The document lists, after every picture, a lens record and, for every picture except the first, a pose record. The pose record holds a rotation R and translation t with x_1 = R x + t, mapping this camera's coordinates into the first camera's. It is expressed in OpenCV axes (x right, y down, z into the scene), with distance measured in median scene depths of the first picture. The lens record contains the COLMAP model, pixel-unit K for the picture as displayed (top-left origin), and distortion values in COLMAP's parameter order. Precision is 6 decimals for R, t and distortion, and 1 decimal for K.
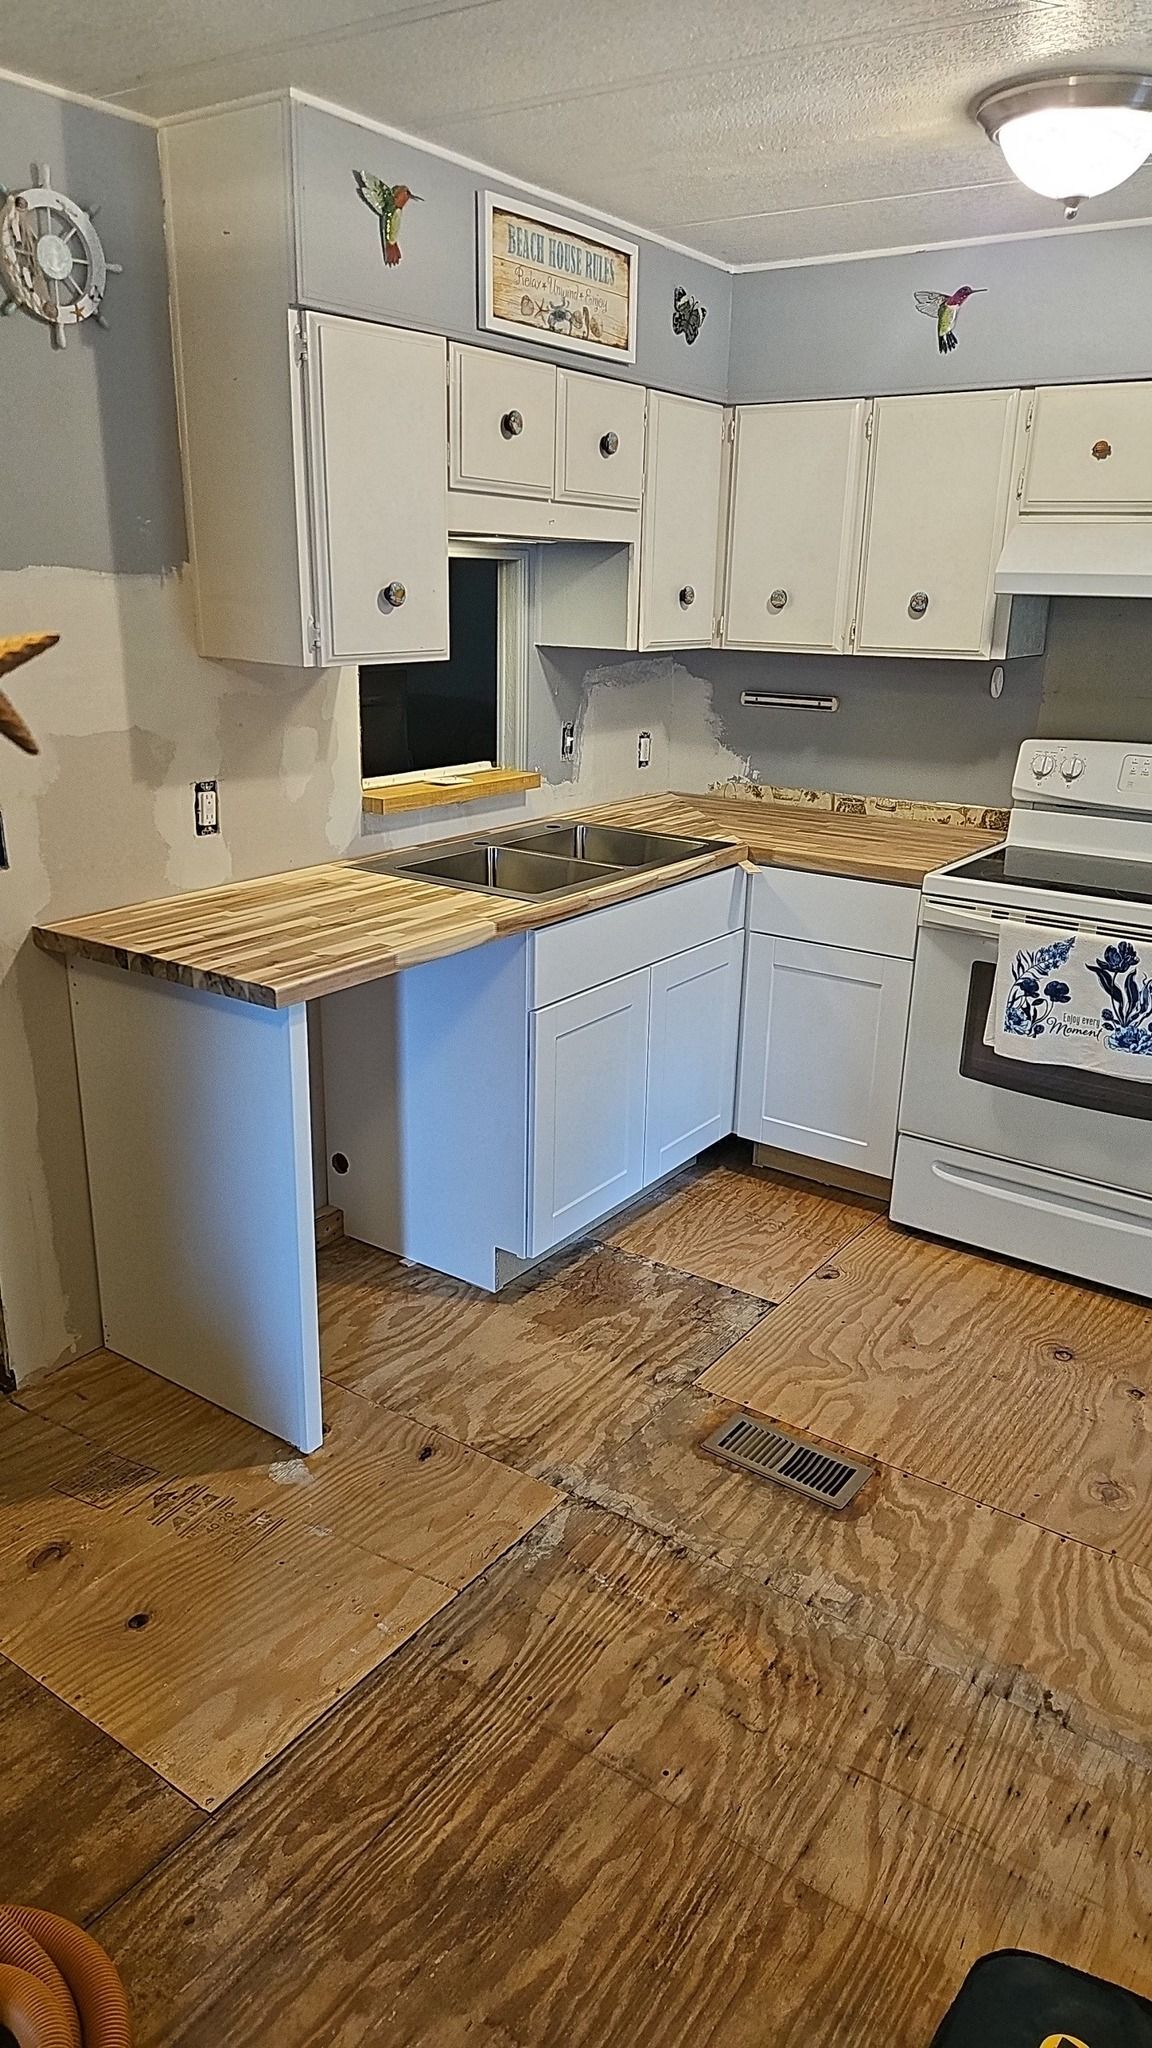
lens RADIAL K [[1362.3, 0, 580.2], [0, 1362.3, 1031.2], [0, 0, 1]] dist [0.003566, -0.001469]
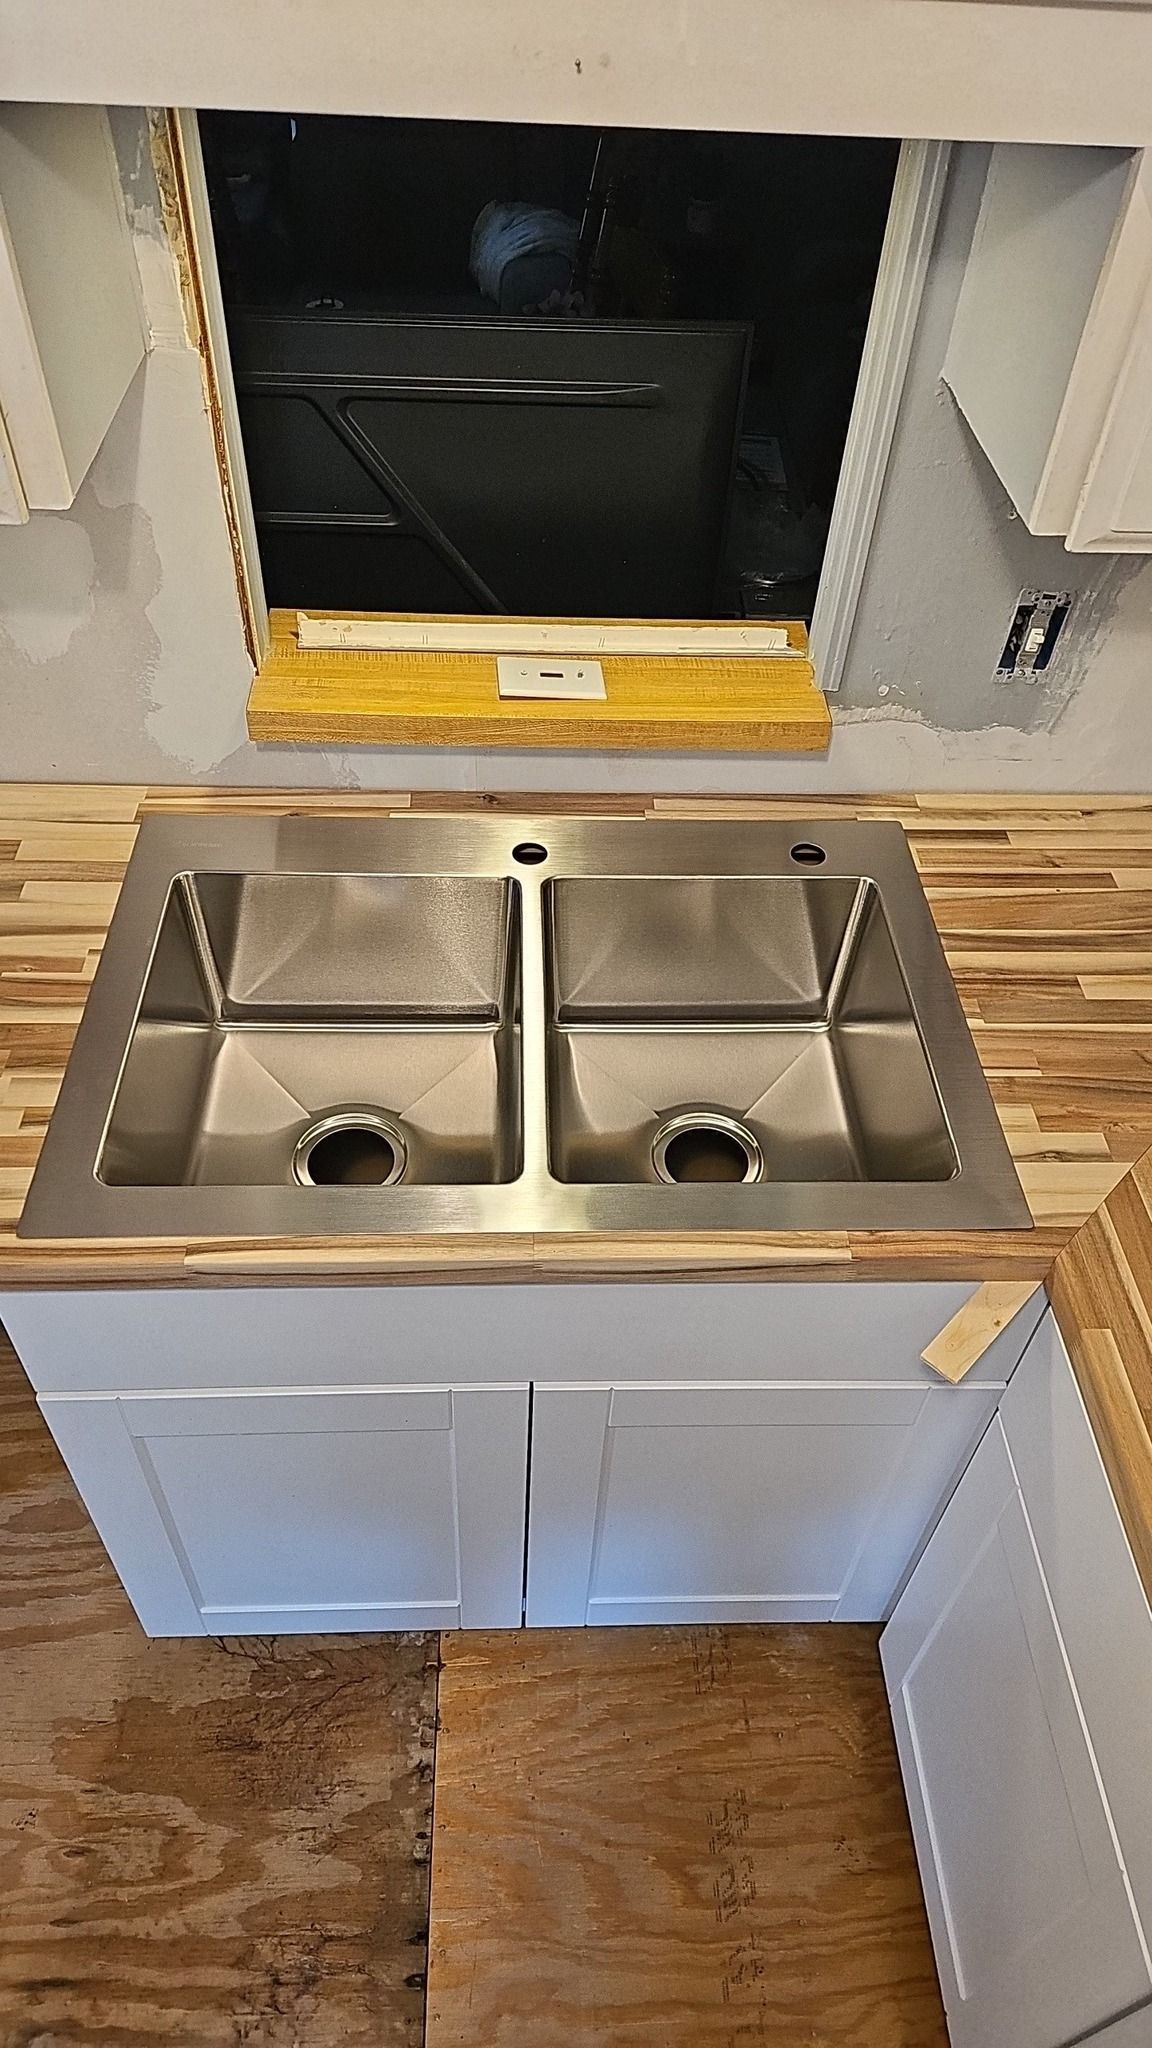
lens RADIAL K [[1362.3, 0, 570.9], [0, 1362.3, 1007.1], [0, 0, 1]] dist [0.003566, -0.001469]
pose [[0.604013, 0.568891, -0.558150, 0.224045], [-0.277130, 0.806555, 0.522176, -0.360928], [0.747240, -0.160721, 0.644826, 0.799704]]
